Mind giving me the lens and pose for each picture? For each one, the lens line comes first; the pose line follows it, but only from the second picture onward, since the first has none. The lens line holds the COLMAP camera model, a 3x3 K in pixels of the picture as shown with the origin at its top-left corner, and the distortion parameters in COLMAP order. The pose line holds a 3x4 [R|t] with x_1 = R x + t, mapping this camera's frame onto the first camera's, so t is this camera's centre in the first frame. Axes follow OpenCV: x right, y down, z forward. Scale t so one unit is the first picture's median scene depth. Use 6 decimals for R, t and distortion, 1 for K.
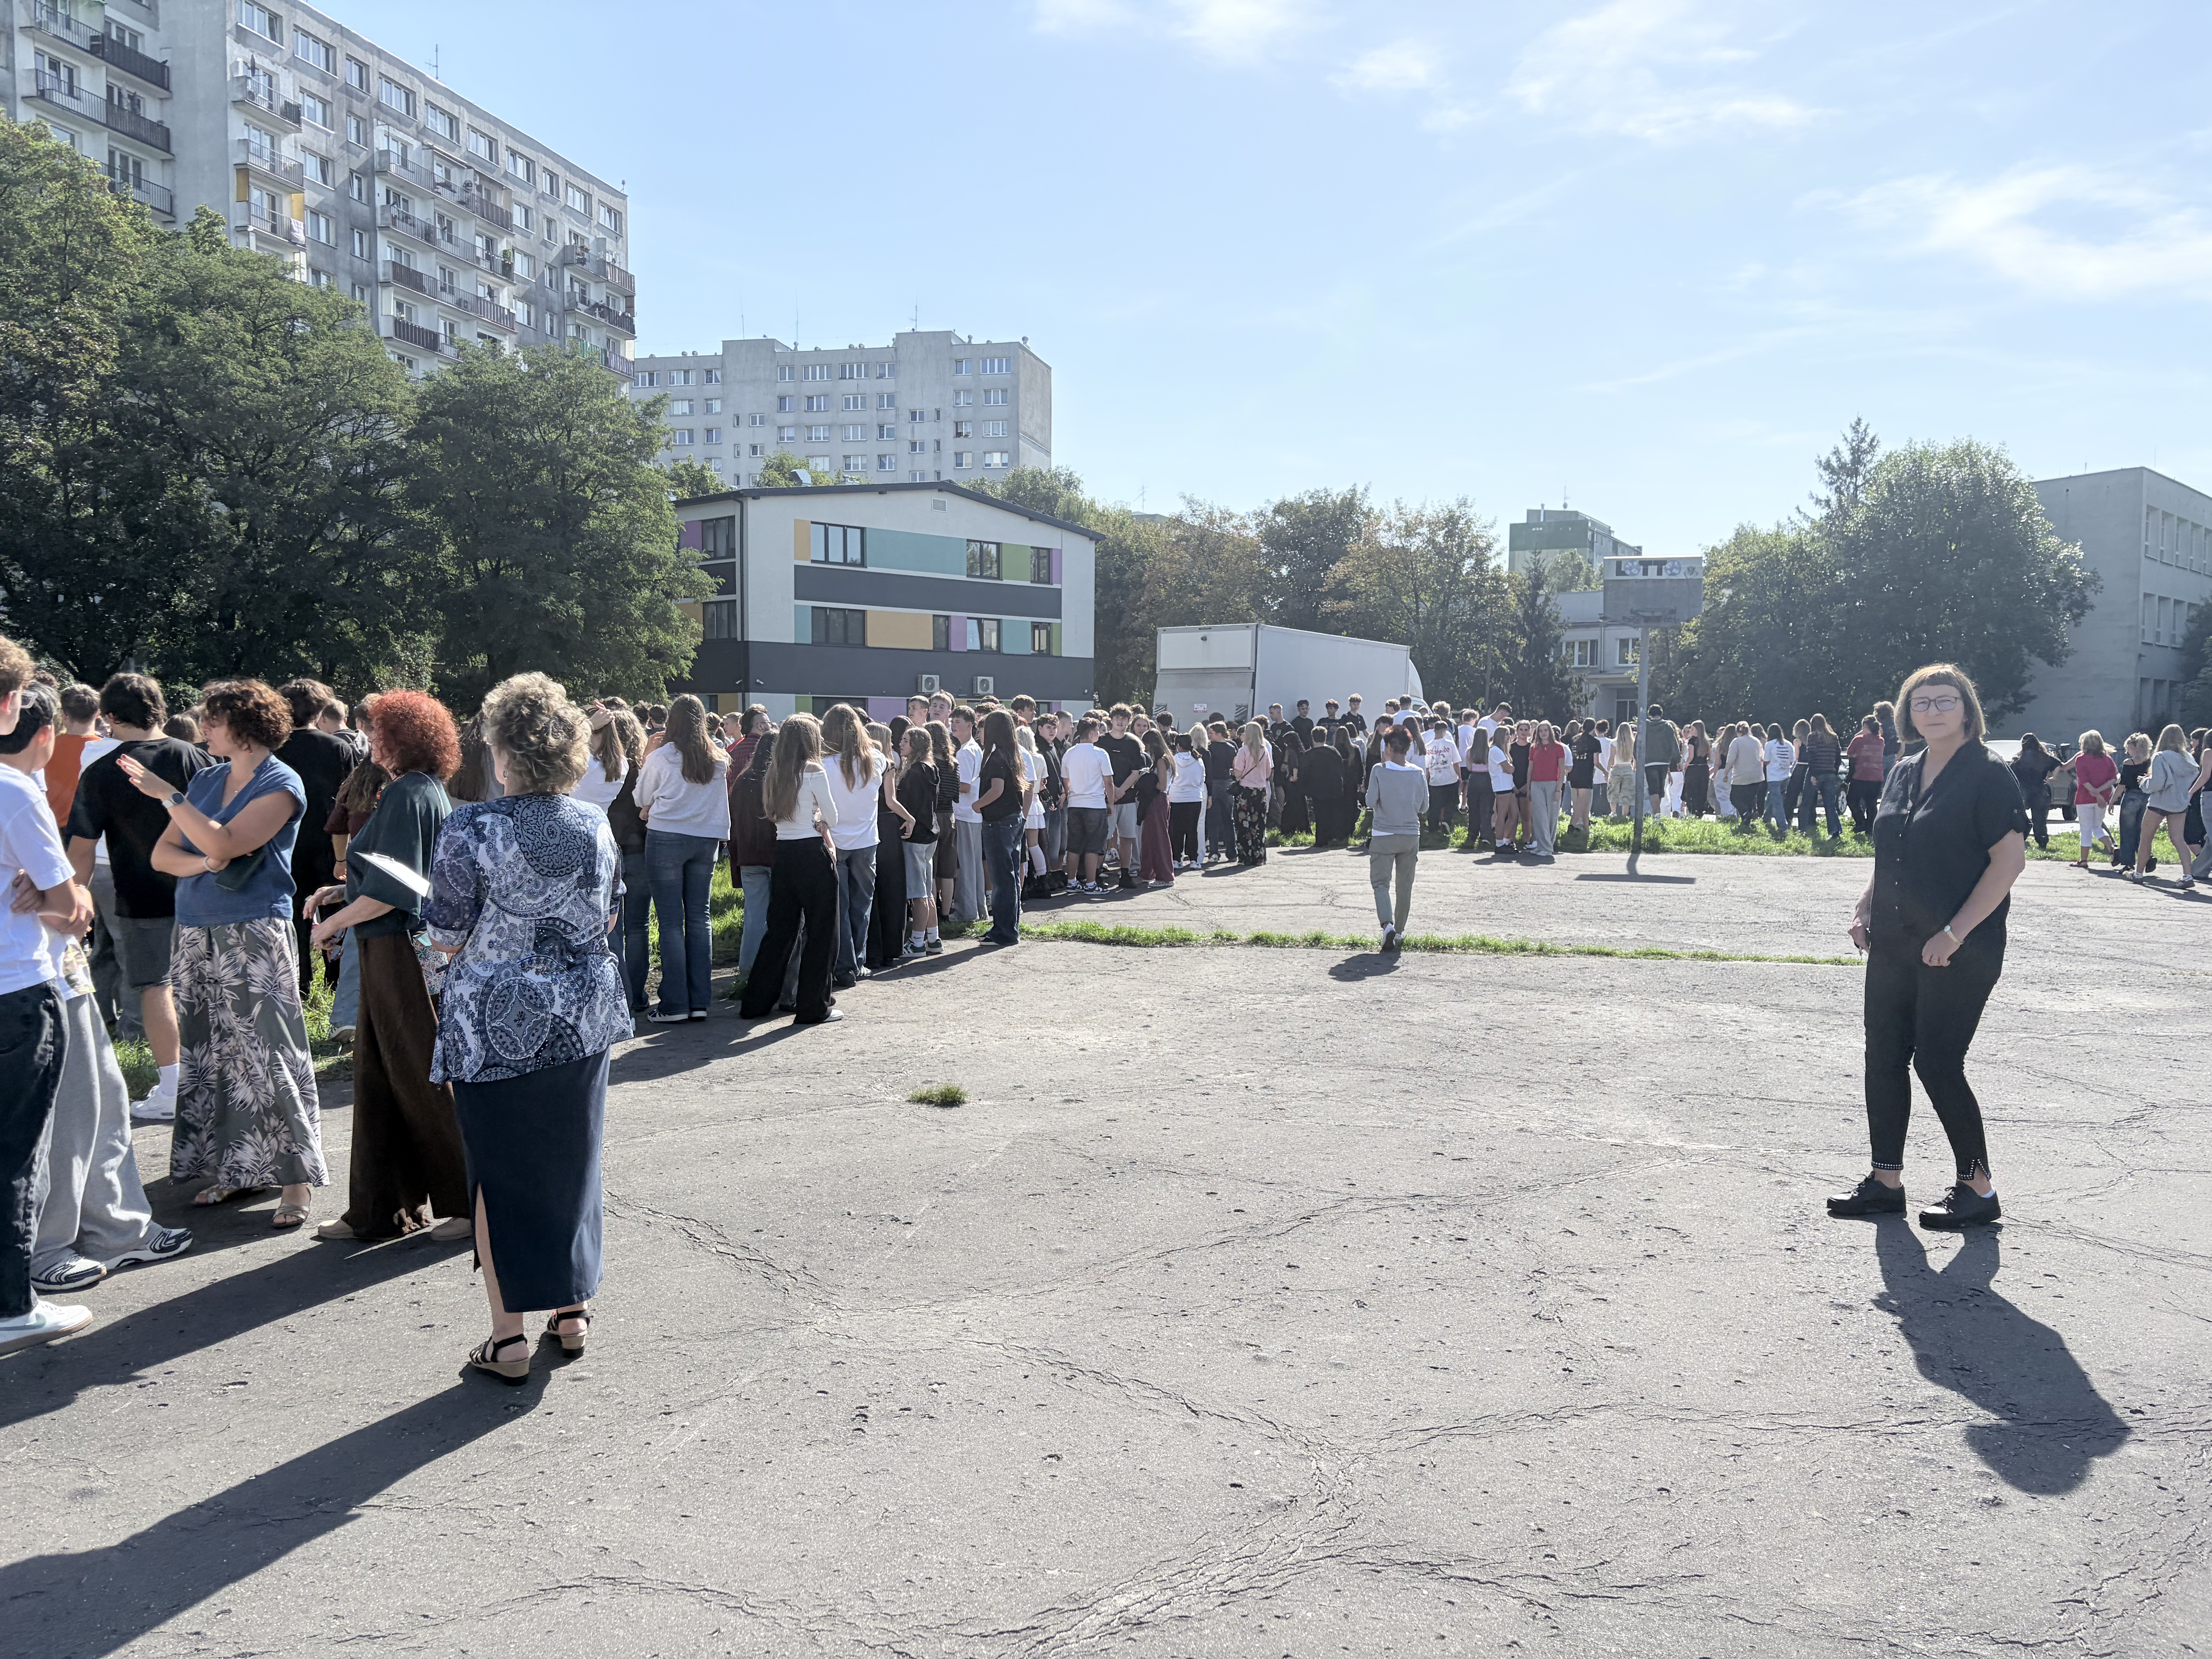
lens RADIAL K [[1669.9, 0, 1111.3], [0, 1669.9, 829.4], [0, 0, 1]] dist [0.057560, -0.052816]
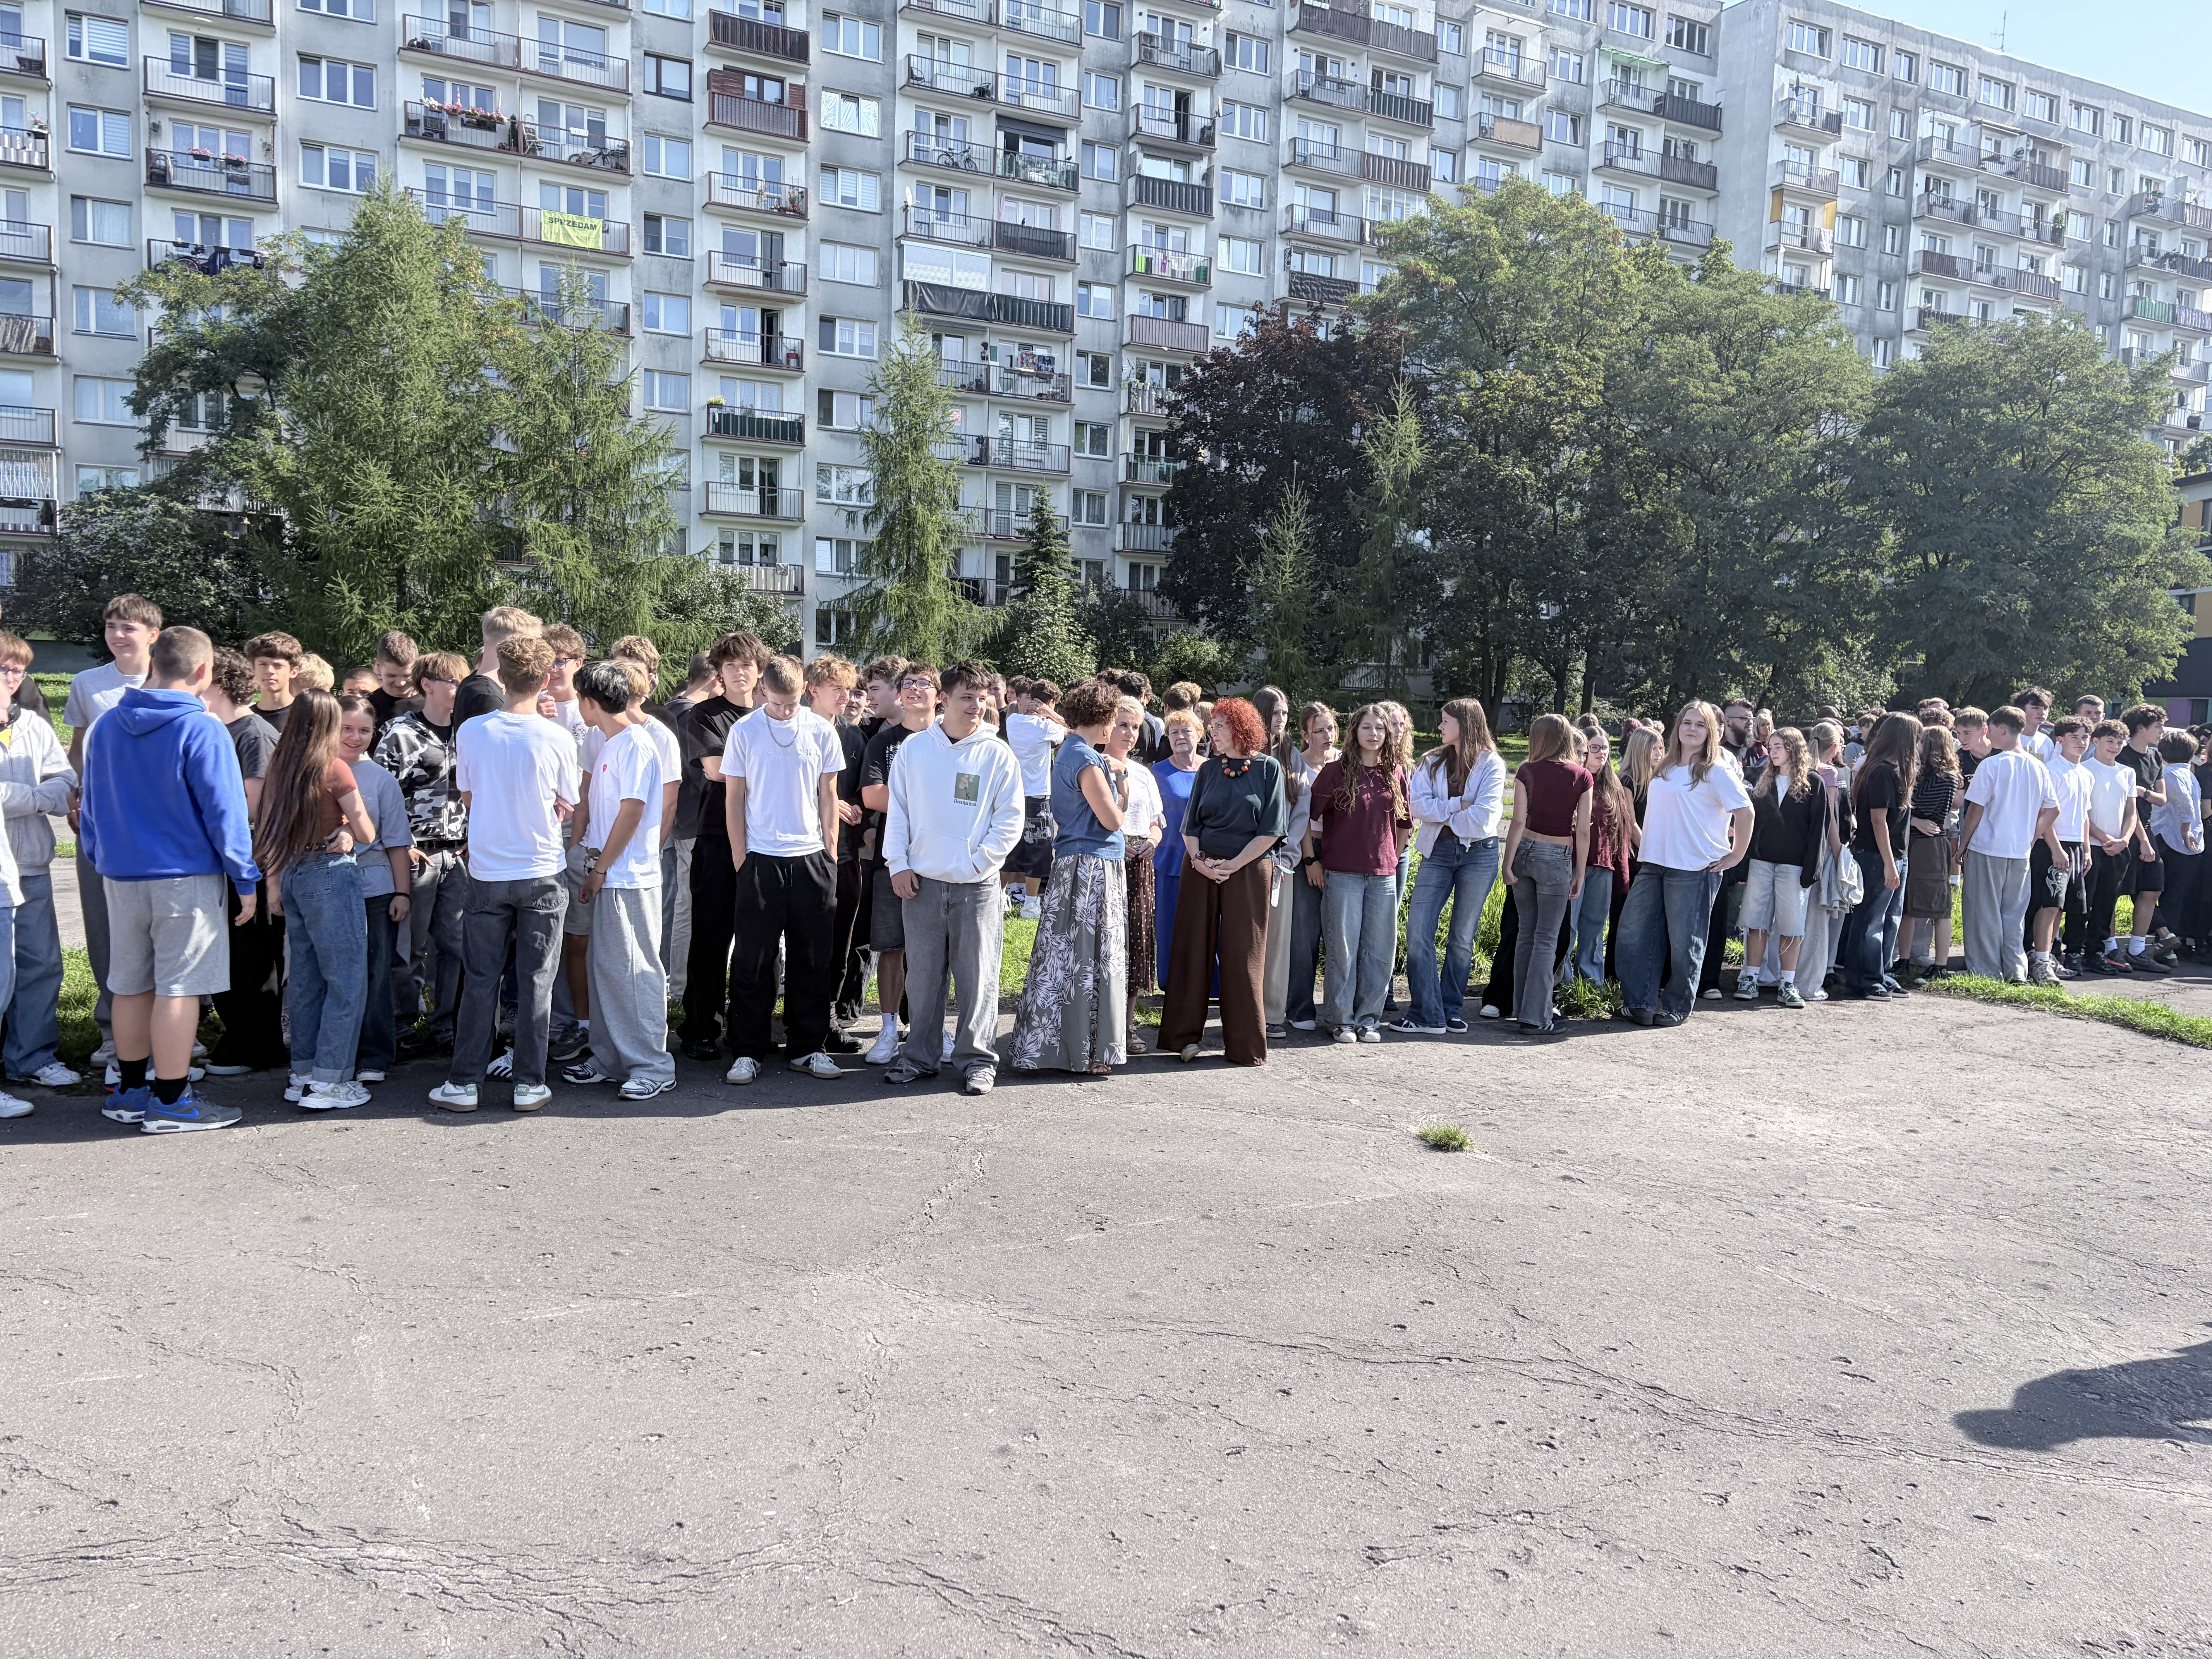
lens RADIAL K [[1669.9, 0, 1109.3], [0, 1669.9, 832.7], [0, 0, 1]] dist [0.057560, -0.052816]
pose [[0.650233, 0.077857, -0.755735, 0.034099], [-0.077133, 0.996360, 0.036281, -0.001590], [0.755809, 0.034701, 0.653871, 0.021178]]
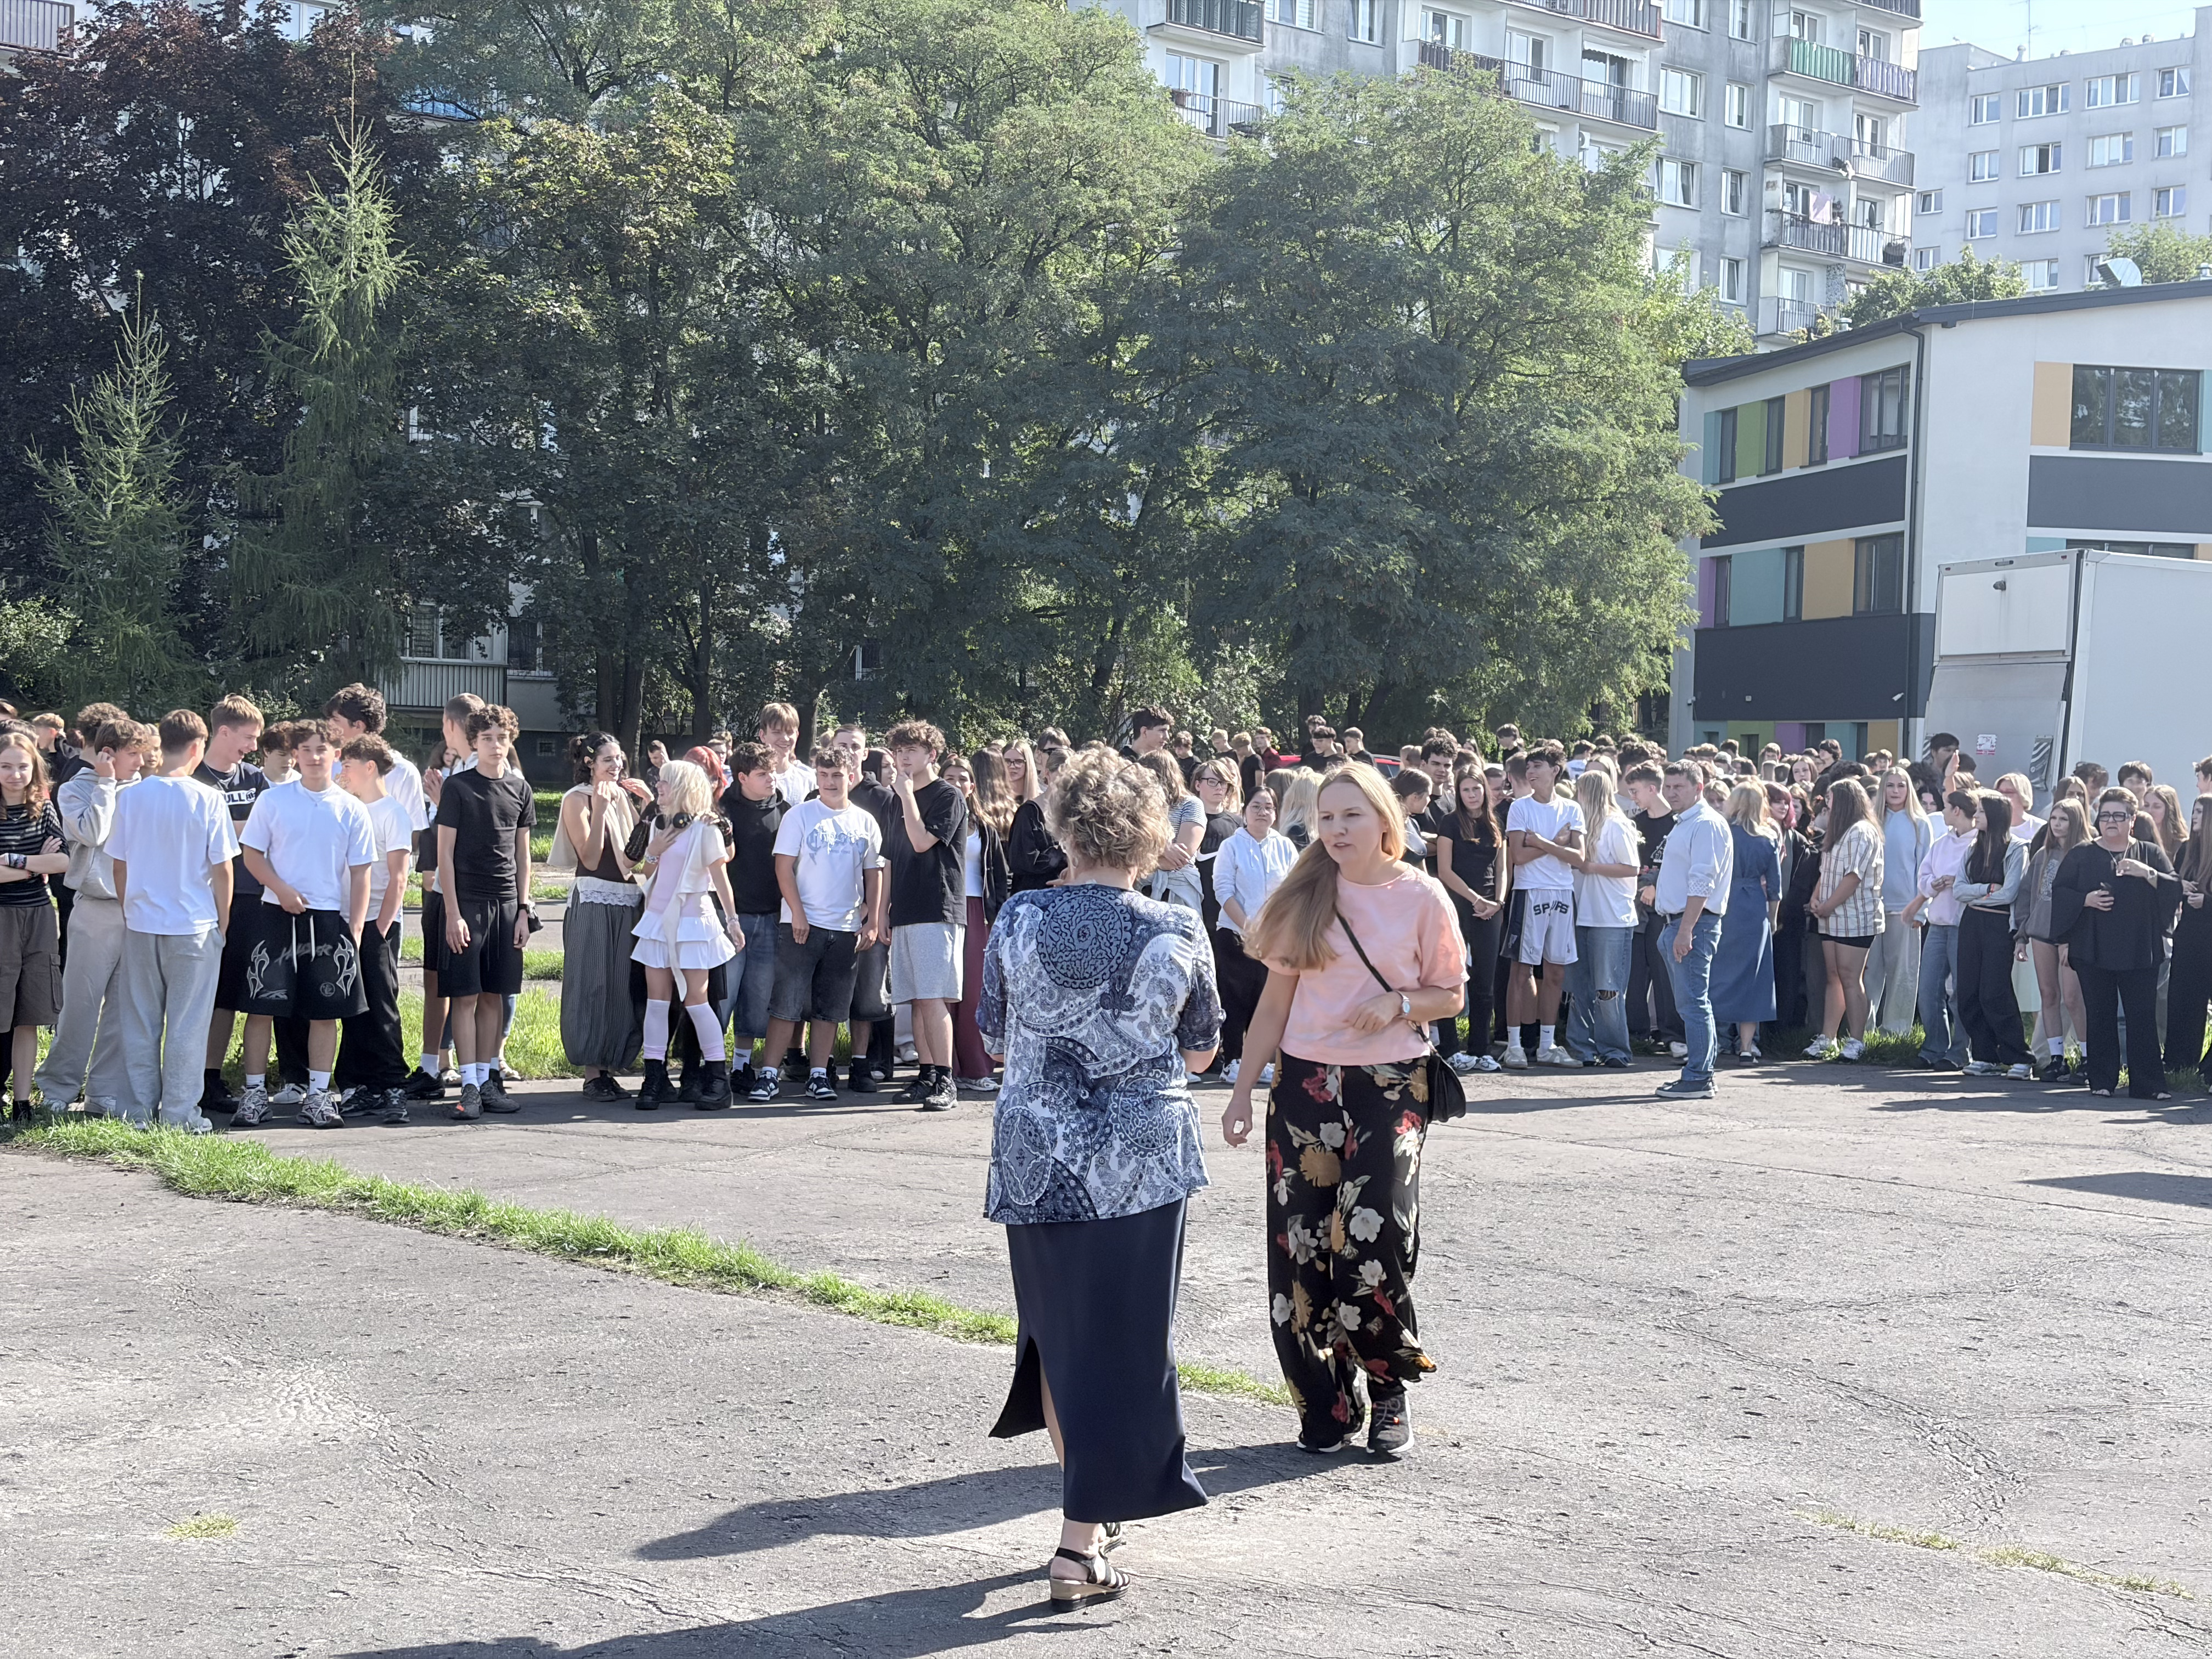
lens RADIAL K [[3368.5, 0, 1105.7], [0, 3368.5, 828.1], [0, 0, 1]] dist [0.047396, 0.000000]
pose [[0.835067, 0.023519, -0.549645, 0.107307], [-0.051649, 0.998025, -0.035765, -0.002009], [0.547718, 0.058255, 0.834633, 0.038926]]
